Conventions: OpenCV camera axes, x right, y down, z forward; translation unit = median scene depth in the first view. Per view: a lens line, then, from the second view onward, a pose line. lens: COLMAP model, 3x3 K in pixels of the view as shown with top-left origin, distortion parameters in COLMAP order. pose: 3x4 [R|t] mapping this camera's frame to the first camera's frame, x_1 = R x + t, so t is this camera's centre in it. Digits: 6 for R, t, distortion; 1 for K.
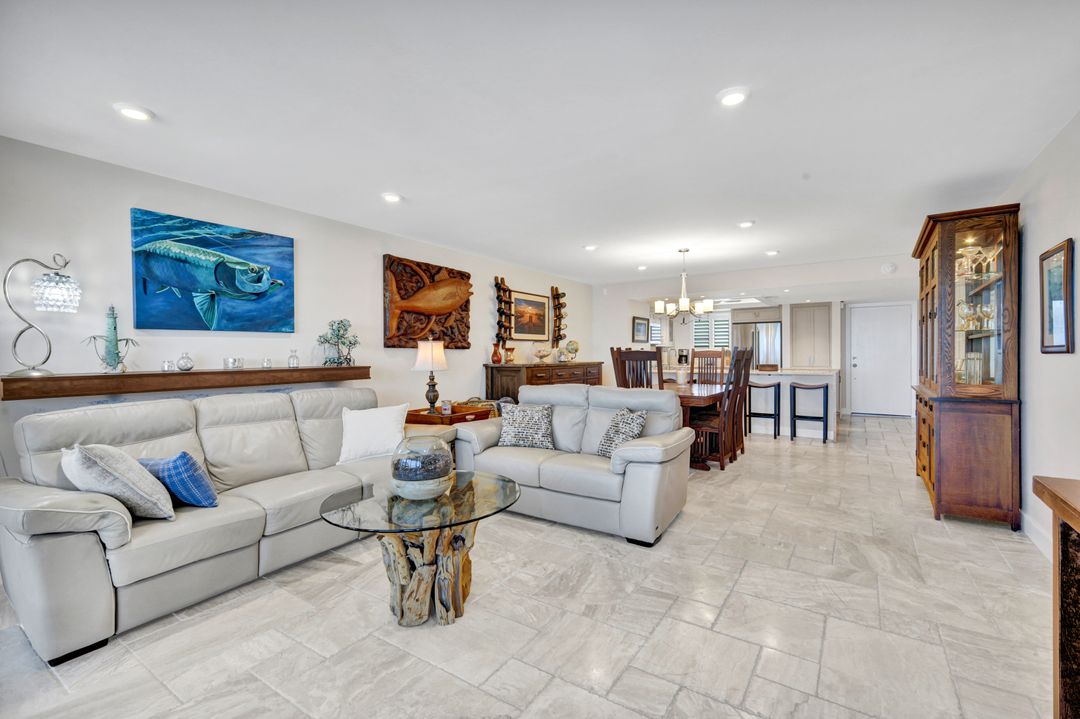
lens RADIAL K [[467.9, 0, 543.6], [0, 467.9, 359.1], [0, 0, 1]] dist [0.007912, -0.000951]
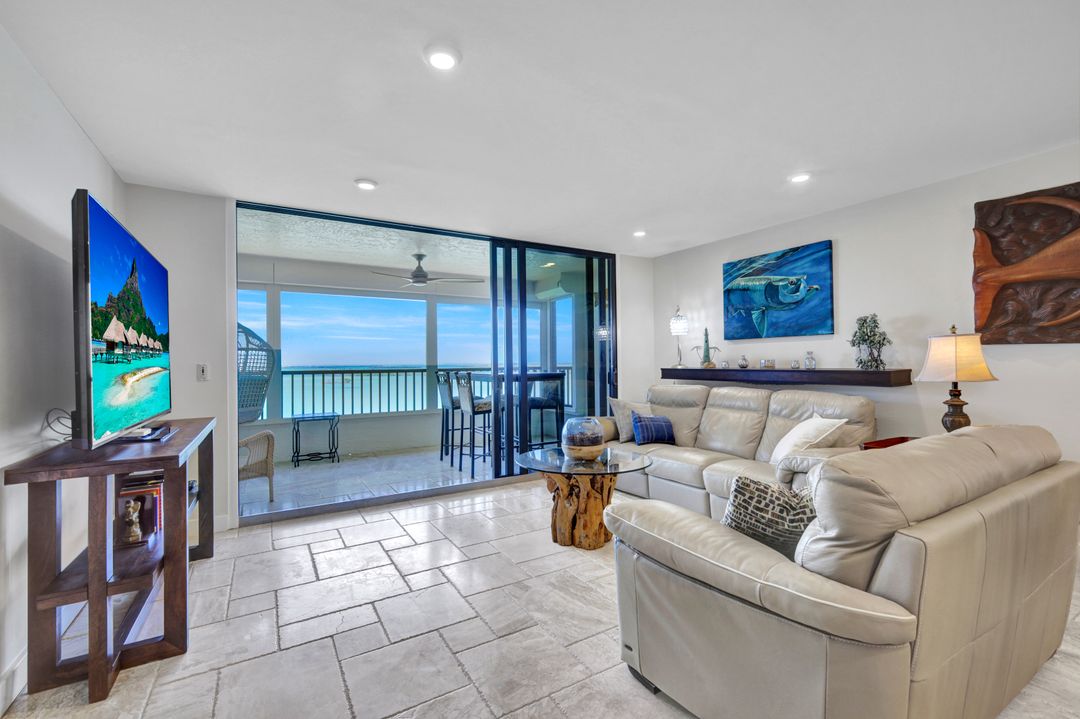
lens RADIAL K [[467.9, 0, 541.7], [0, 467.9, 359.4], [0, 0, 1]] dist [0.007912, -0.000951]
pose [[-0.425809, 0.006310, -0.904791, 0.554743], [-0.001548, 0.999969, 0.007702, -0.008580], [0.904812, 0.004680, -0.425786, 0.770359]]
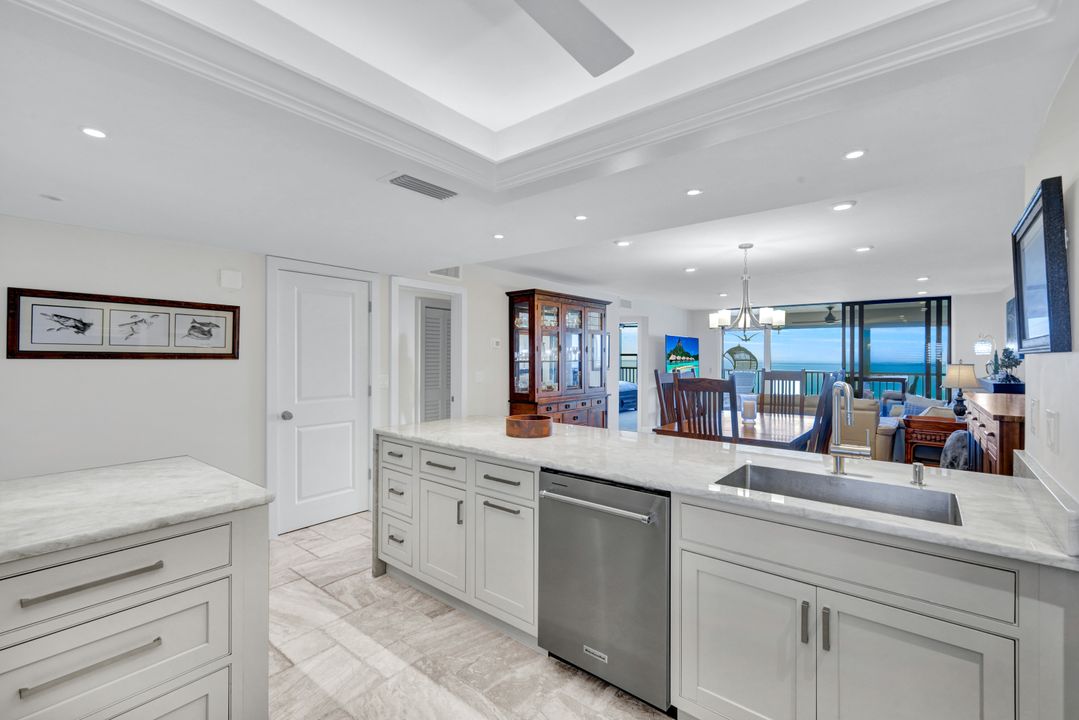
lens RADIAL K [[467.5, 0, 542.8], [0, 467.5, 361.5], [0, 0, 1]] dist [0.007912, -0.000951]
pose [[-0.997146, -0.000654, 0.075489, 0.739385], [0.001002, 0.999760, 0.021904, -0.071371], [-0.075485, 0.021917, -0.996906, 2.275683]]
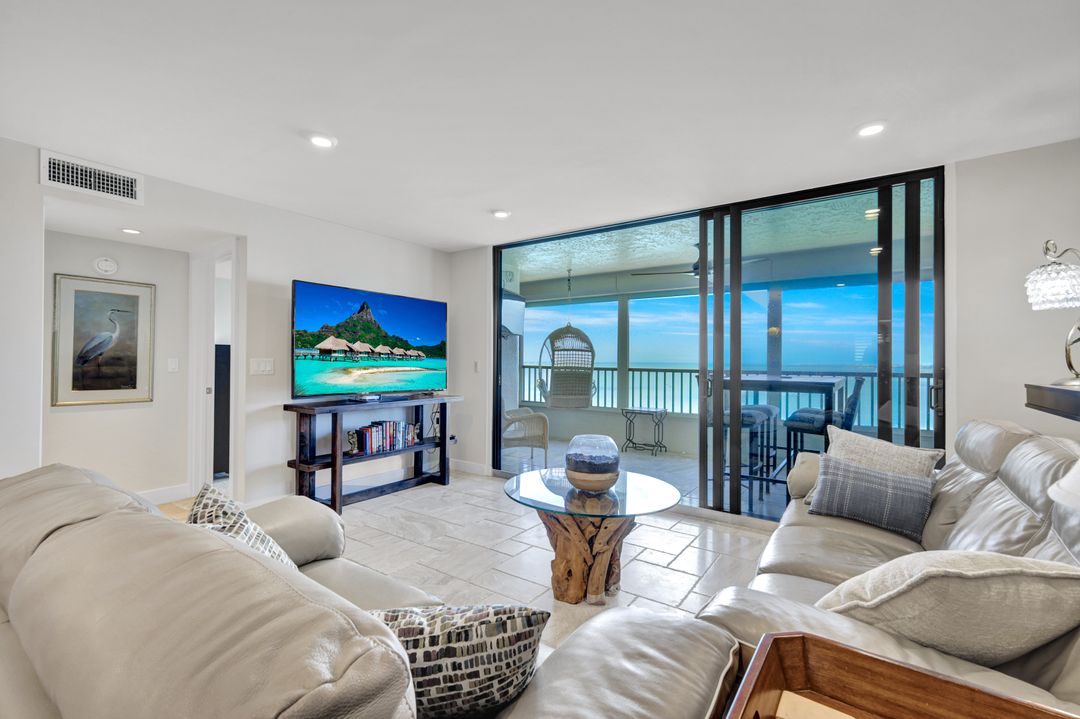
lens RADIAL K [[467.9, 0, 537.9], [0, 467.9, 356.1], [0, 0, 1]] dist [0.007912, -0.000951]
pose [[-0.999791, -0.002302, 0.020337, -0.084815], [-0.002196, 0.999984, 0.005232, -0.010996], [-0.020349, 0.005187, -0.999779, 1.090664]]
